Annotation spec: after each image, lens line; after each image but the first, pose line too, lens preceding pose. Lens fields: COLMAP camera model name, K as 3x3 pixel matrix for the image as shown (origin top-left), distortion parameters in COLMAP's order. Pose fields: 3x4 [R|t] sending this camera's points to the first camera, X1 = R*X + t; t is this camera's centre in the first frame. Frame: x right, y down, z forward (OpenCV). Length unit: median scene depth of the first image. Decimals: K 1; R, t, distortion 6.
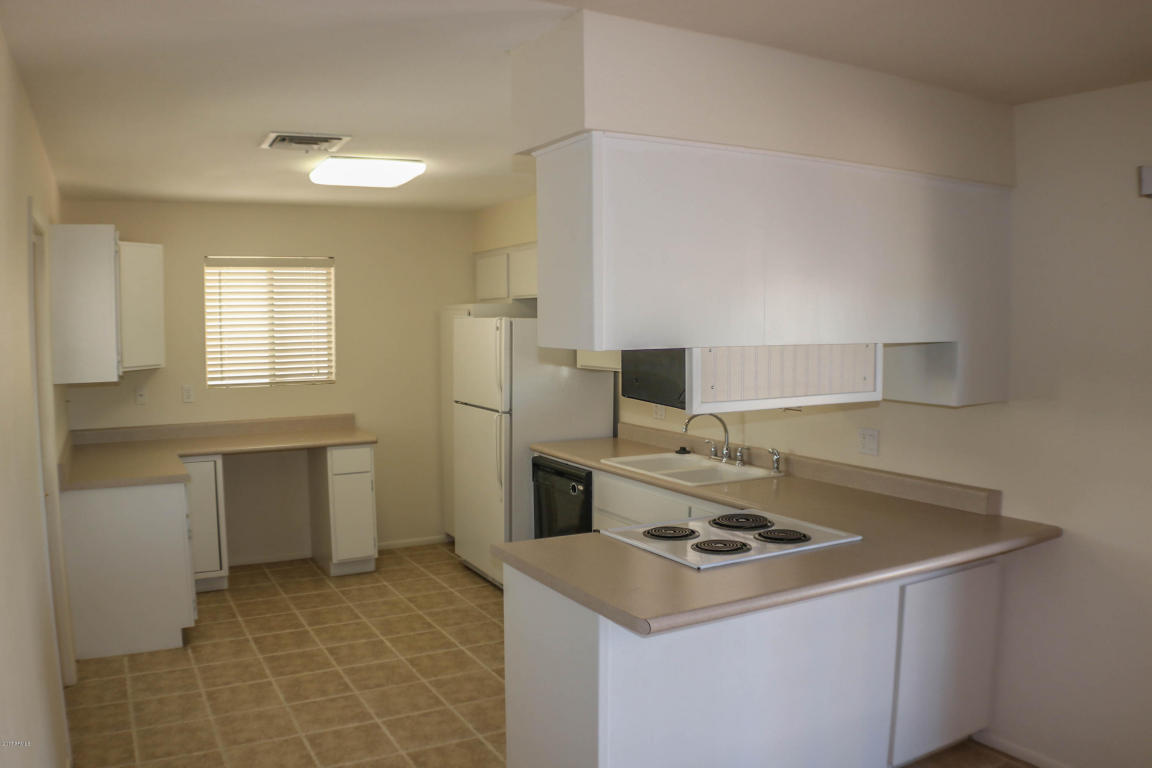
lens RADIAL K [[900.5, 0, 568.8], [0, 900.5, 373.2], [0, 0, 1]] dist [-0.210179, 0.068774]
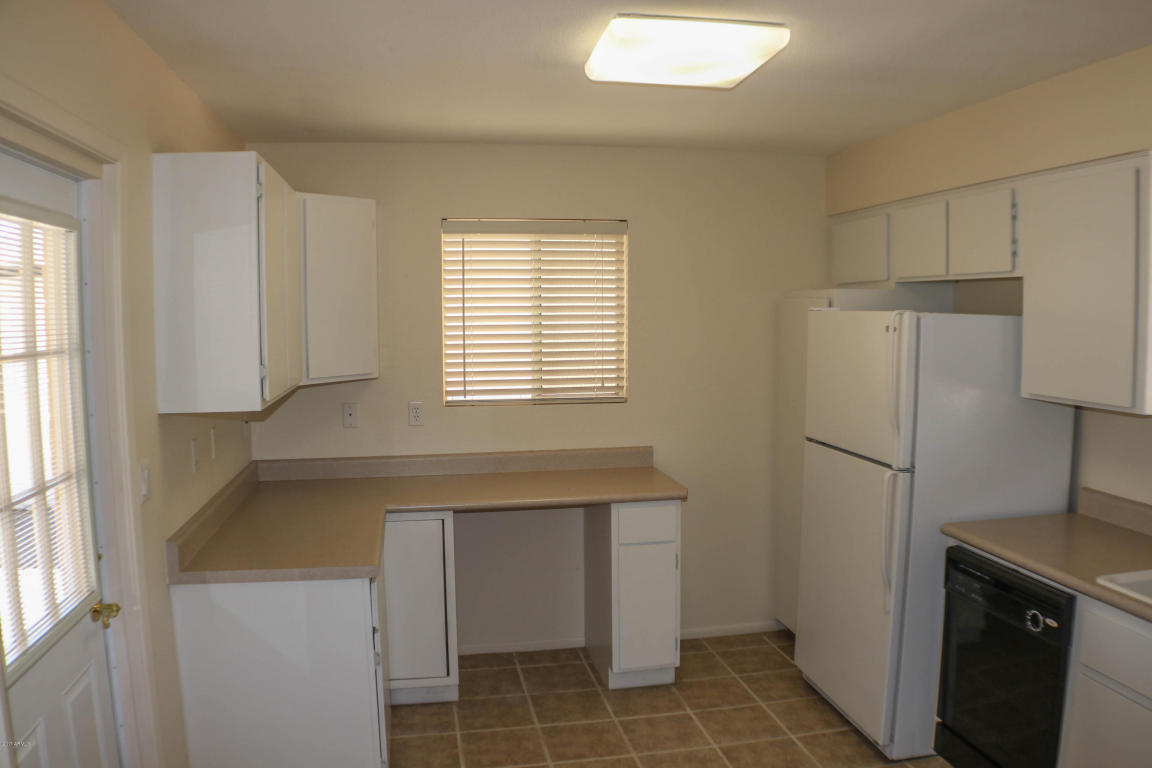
lens RADIAL K [[900.5, 0, 568.8], [0, 900.5, 373.2], [0, 0, 1]] dist [-0.210179, 0.068774]
pose [[0.947763, 0.024732, -0.318014, -0.099710], [-0.020371, 0.999647, 0.017033, -0.026643], [0.318323, -0.009665, 0.947933, 0.383464]]
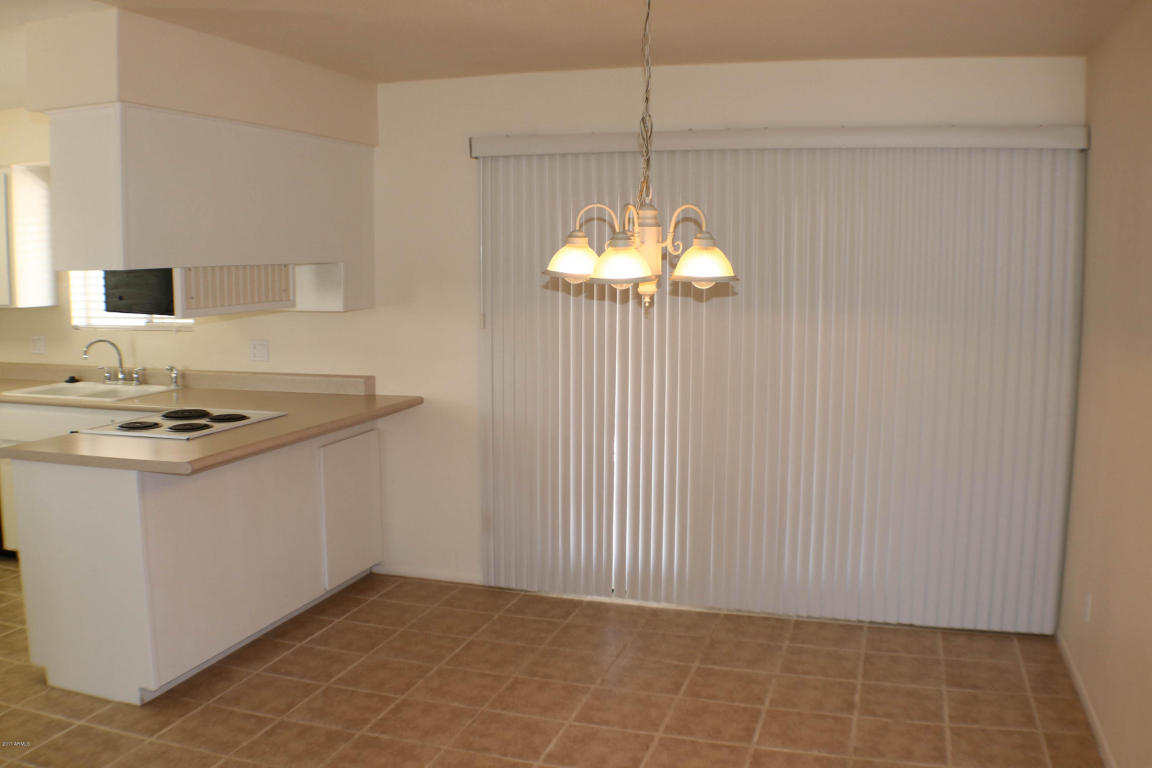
lens RADIAL K [[1037.2, 0, 576.0], [0, 1037.2, 384.0], [0, 0, 1]] dist [-0.197385, 0.011569]
pose [[0.719282, -0.083123, 0.689728, -0.228492], [0.041938, 0.996201, 0.076322, 0.025986], [-0.693451, -0.025971, 0.720035, -0.226204]]
